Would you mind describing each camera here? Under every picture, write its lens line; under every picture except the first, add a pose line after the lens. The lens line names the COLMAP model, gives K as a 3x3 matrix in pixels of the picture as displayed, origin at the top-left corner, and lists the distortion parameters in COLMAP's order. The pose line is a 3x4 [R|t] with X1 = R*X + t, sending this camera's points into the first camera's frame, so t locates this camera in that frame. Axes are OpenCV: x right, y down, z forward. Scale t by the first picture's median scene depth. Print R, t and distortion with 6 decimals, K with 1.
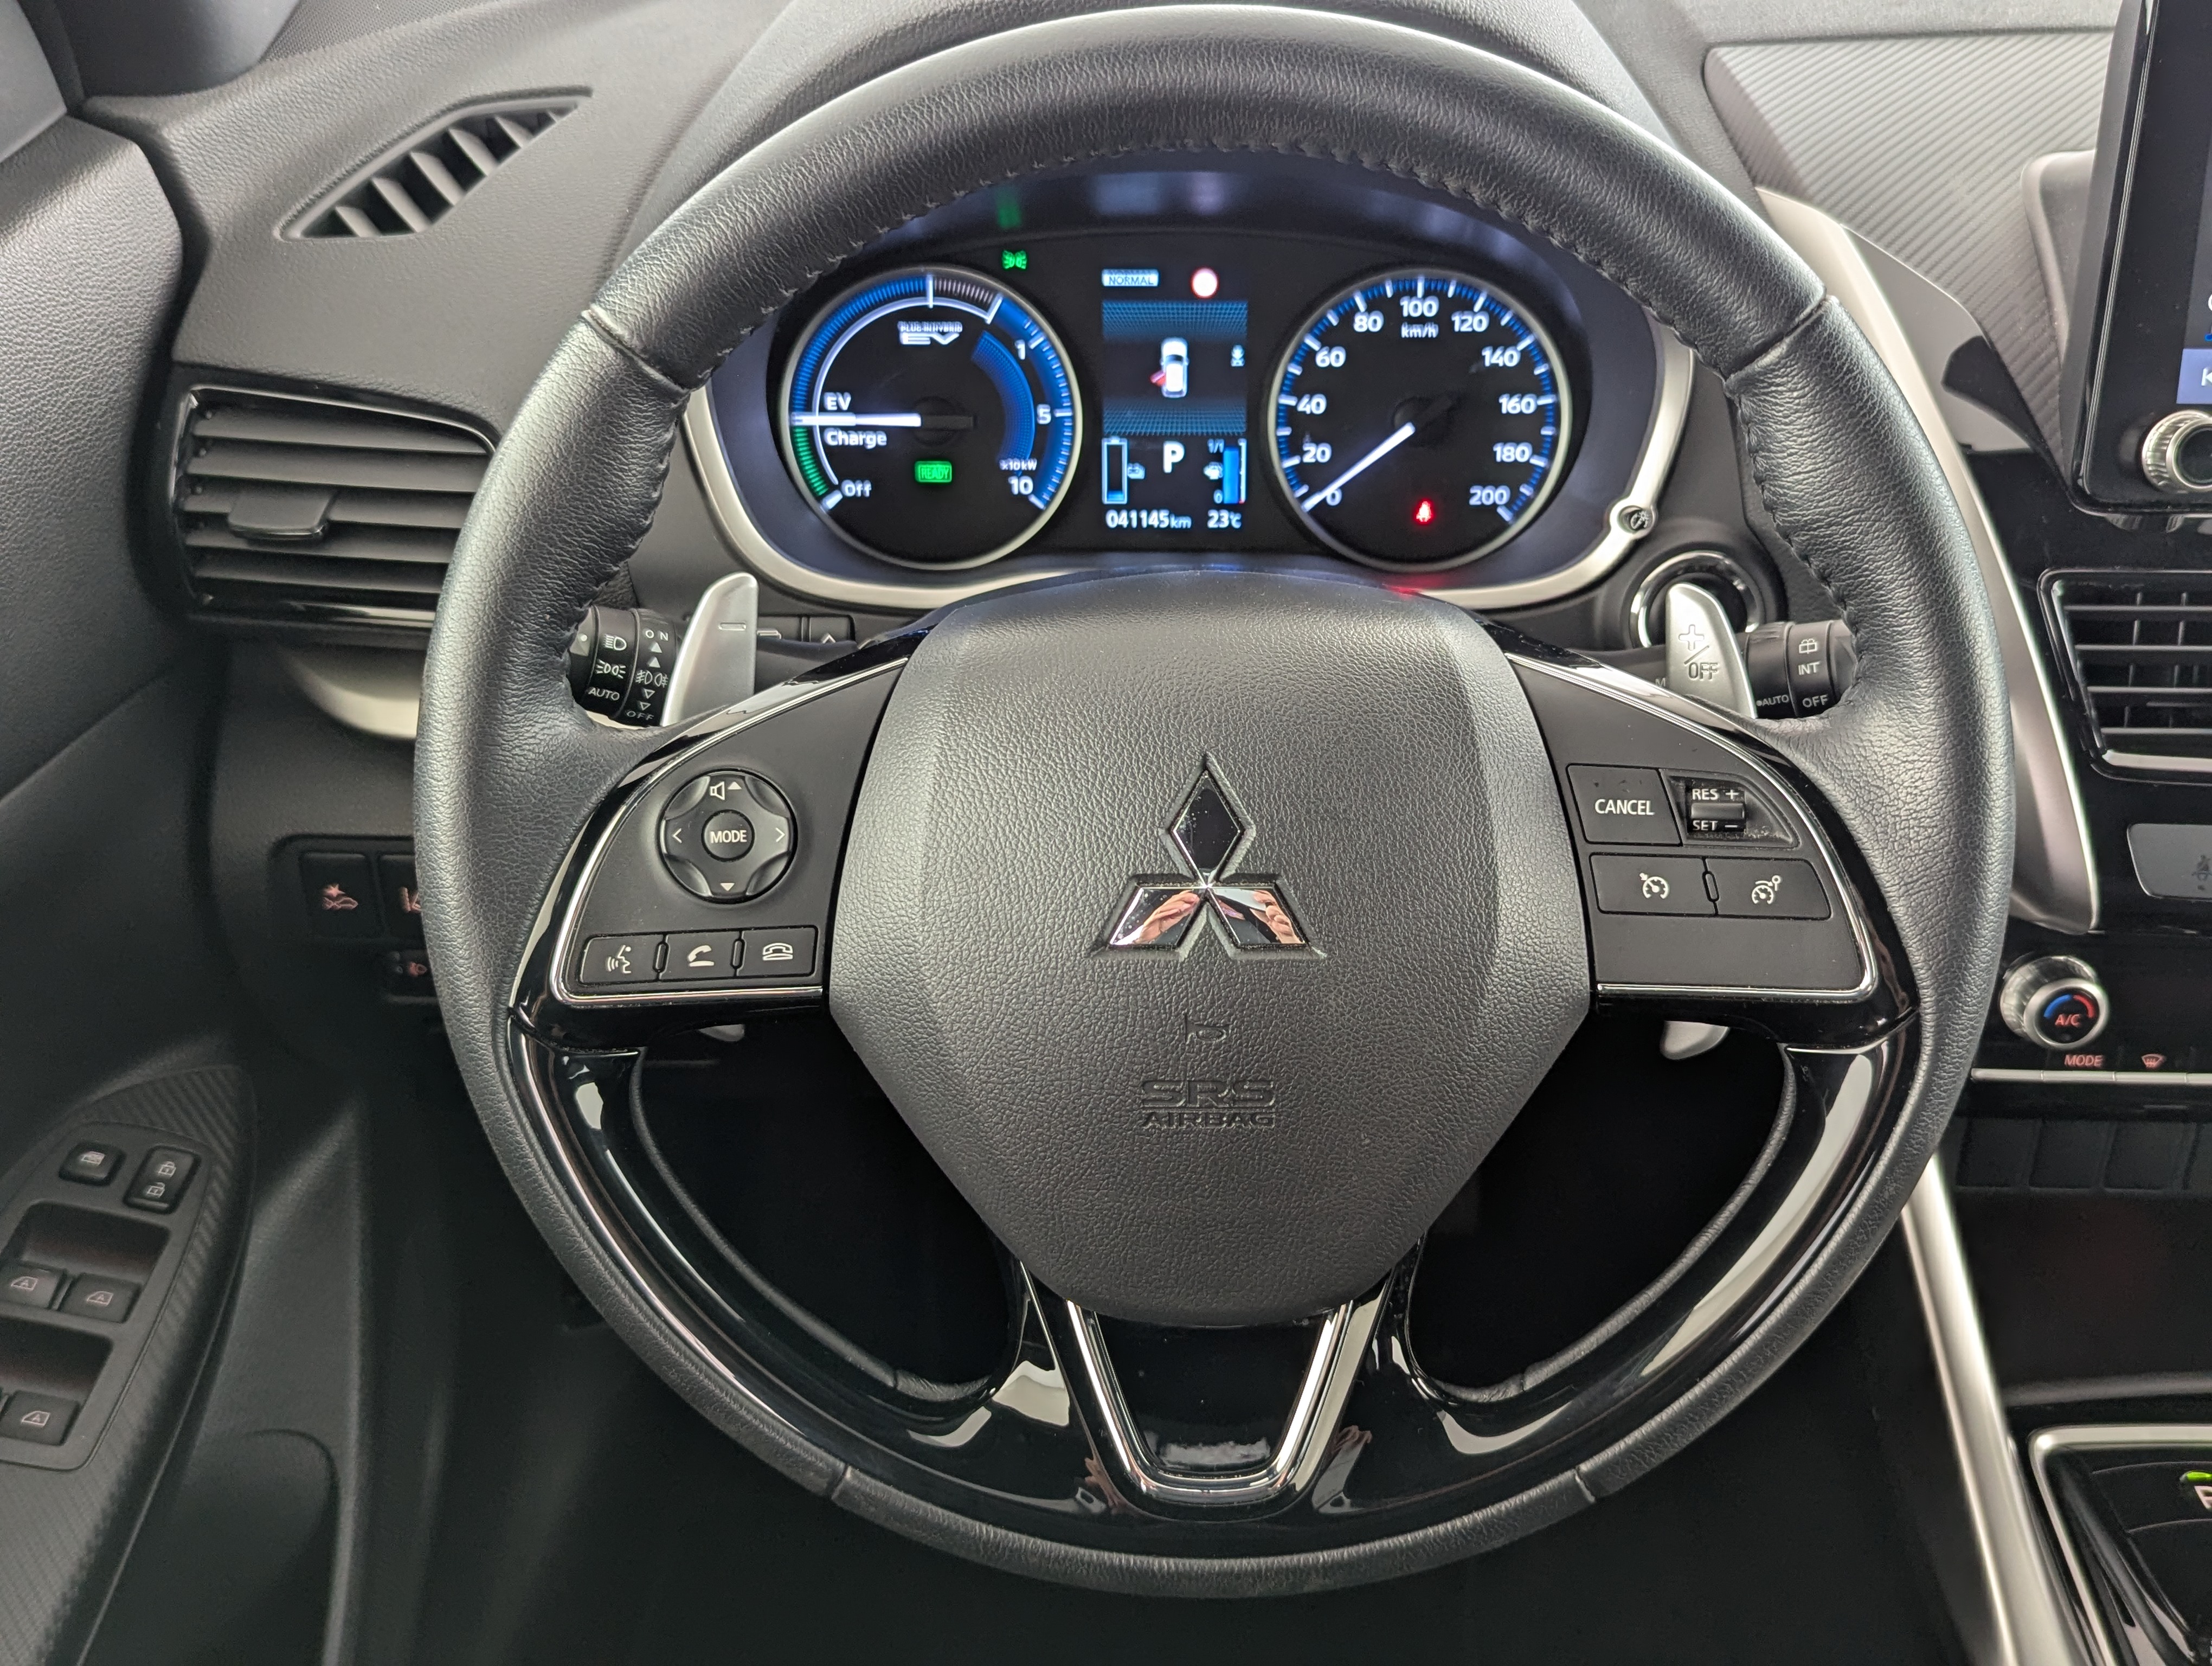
lens RADIAL K [[2082.7, 0, 1134.0], [0, 2082.7, 829.8], [0, 0, 1]] dist [0.075170, -0.204029]
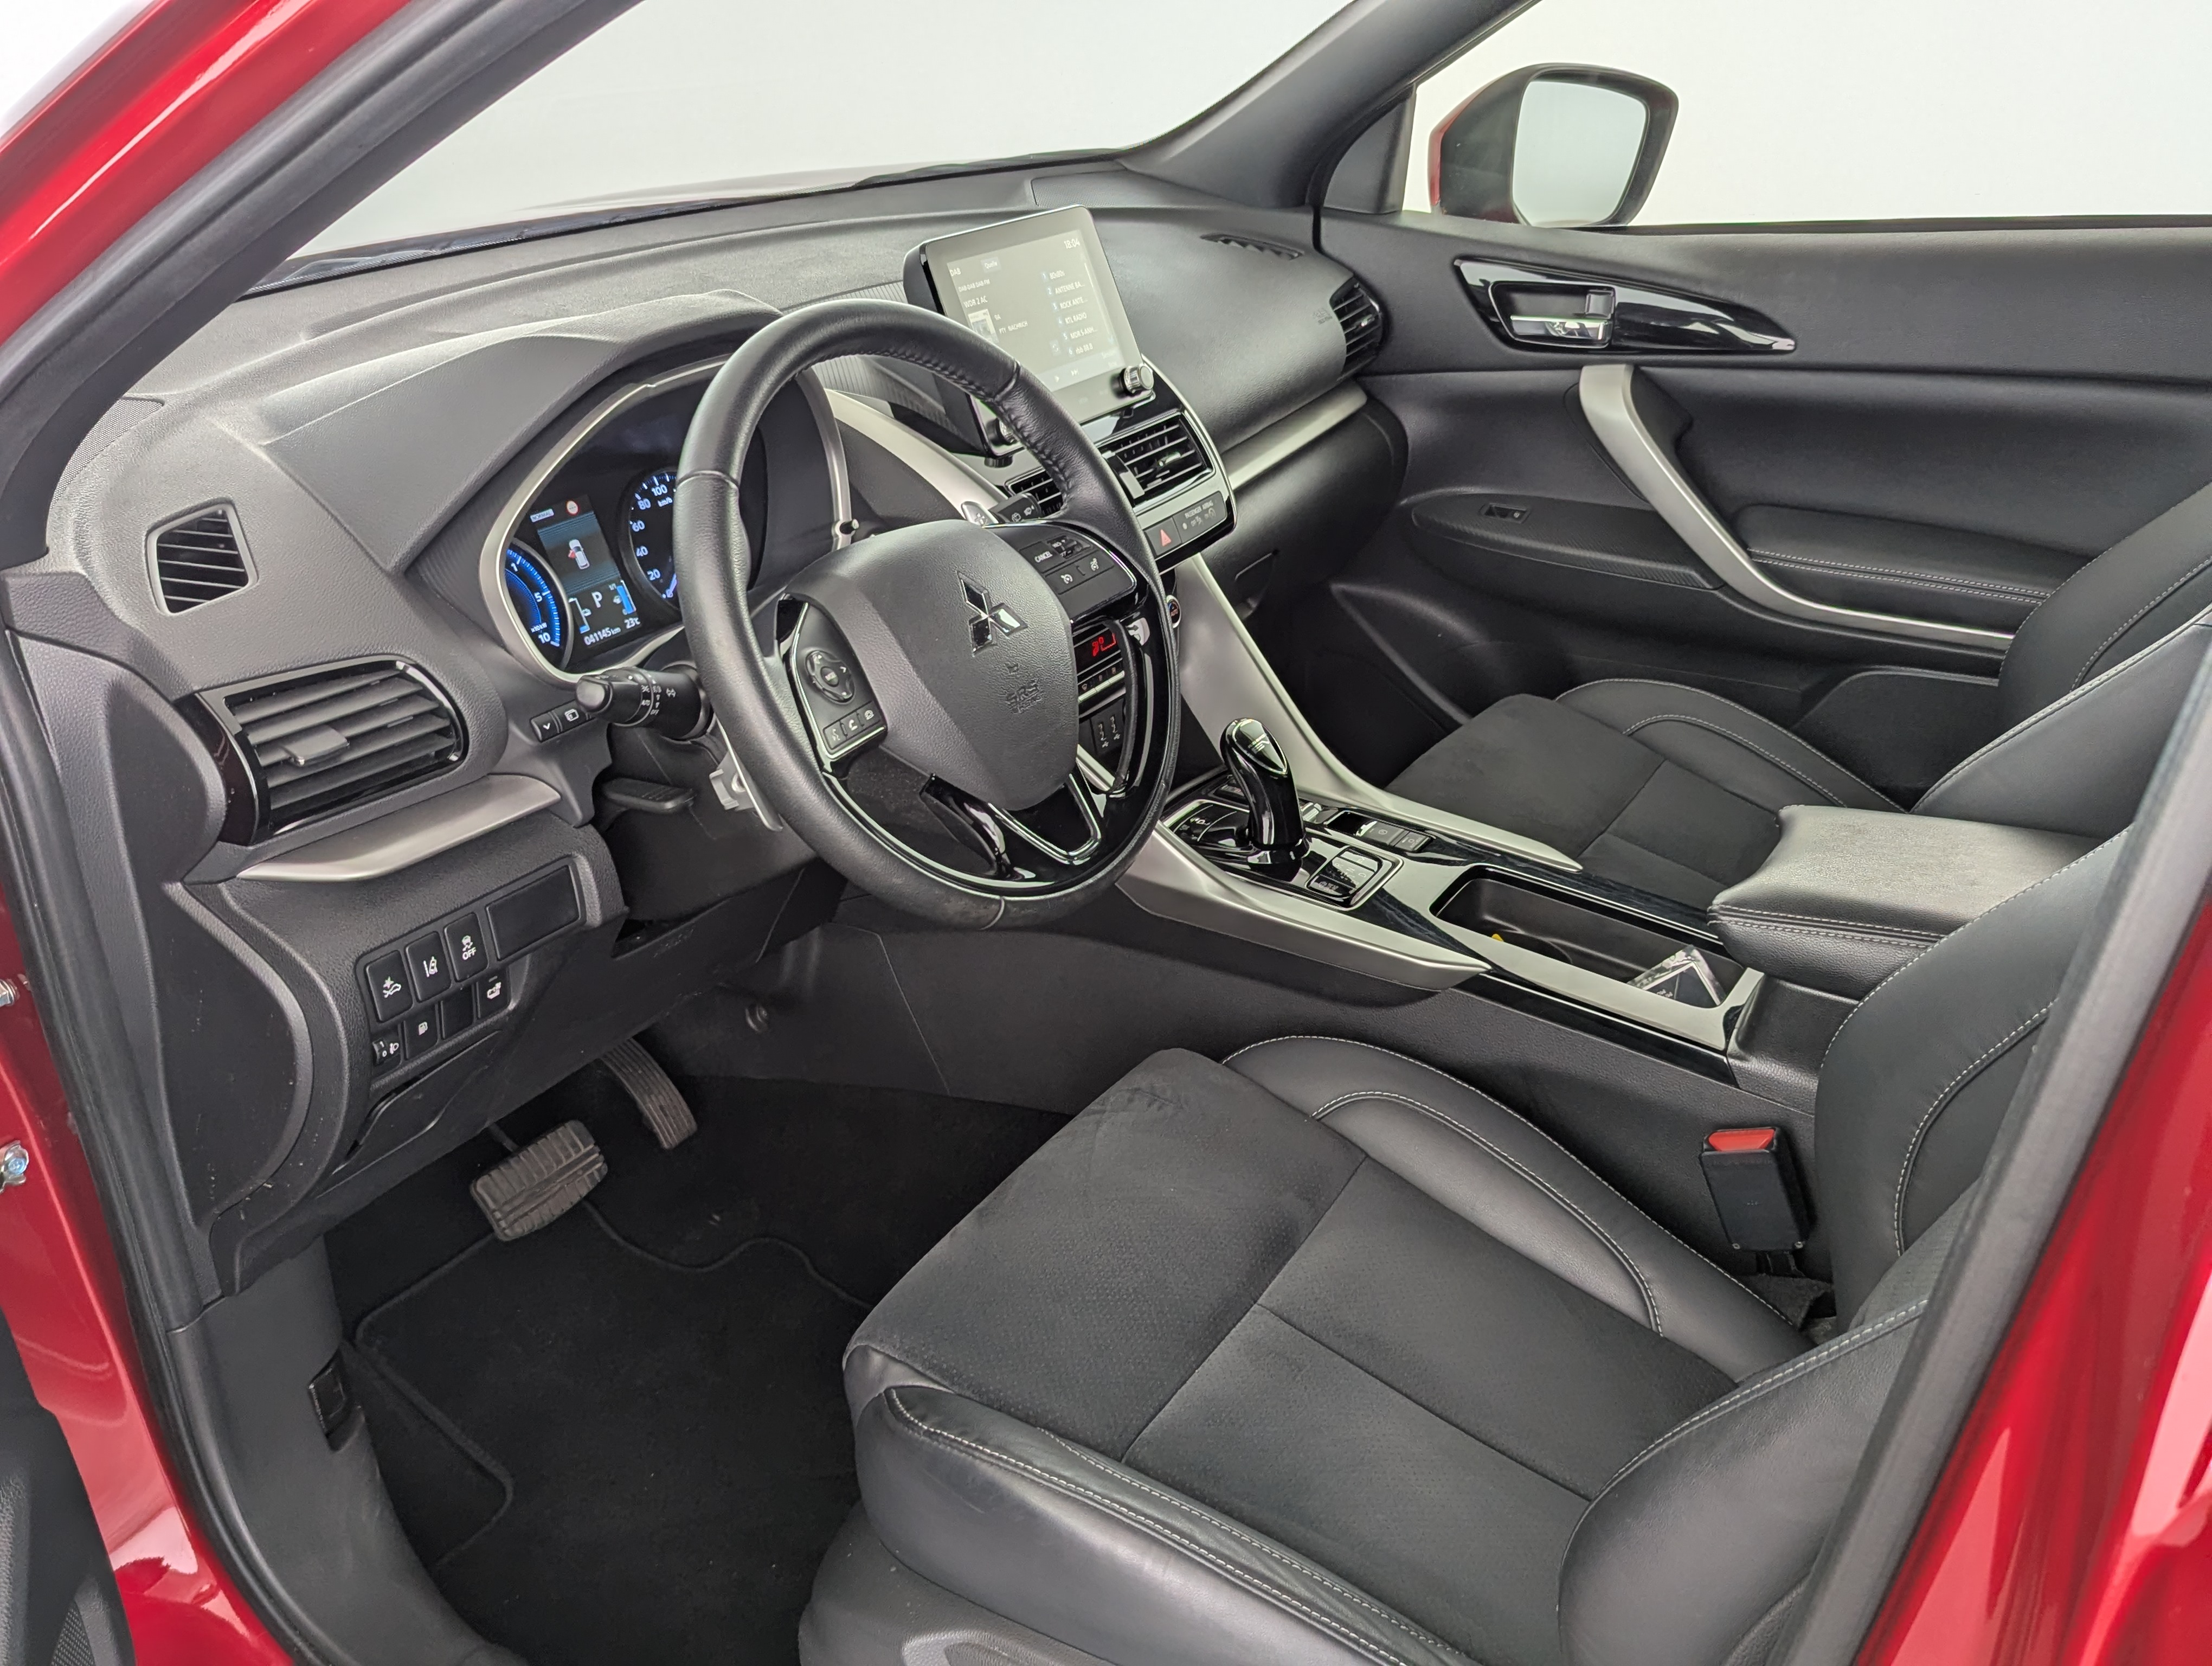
lens RADIAL K [[2082.7, 0, 1134.0], [0, 2082.7, 829.8], [0, 0, 1]] dist [0.075170, -0.204029]
pose [[0.512016, -0.370531, 0.774949, -1.578236], [0.512196, 0.855942, 0.070844, 0.131682], [-0.689561, 0.360653, 0.628041, -0.499530]]
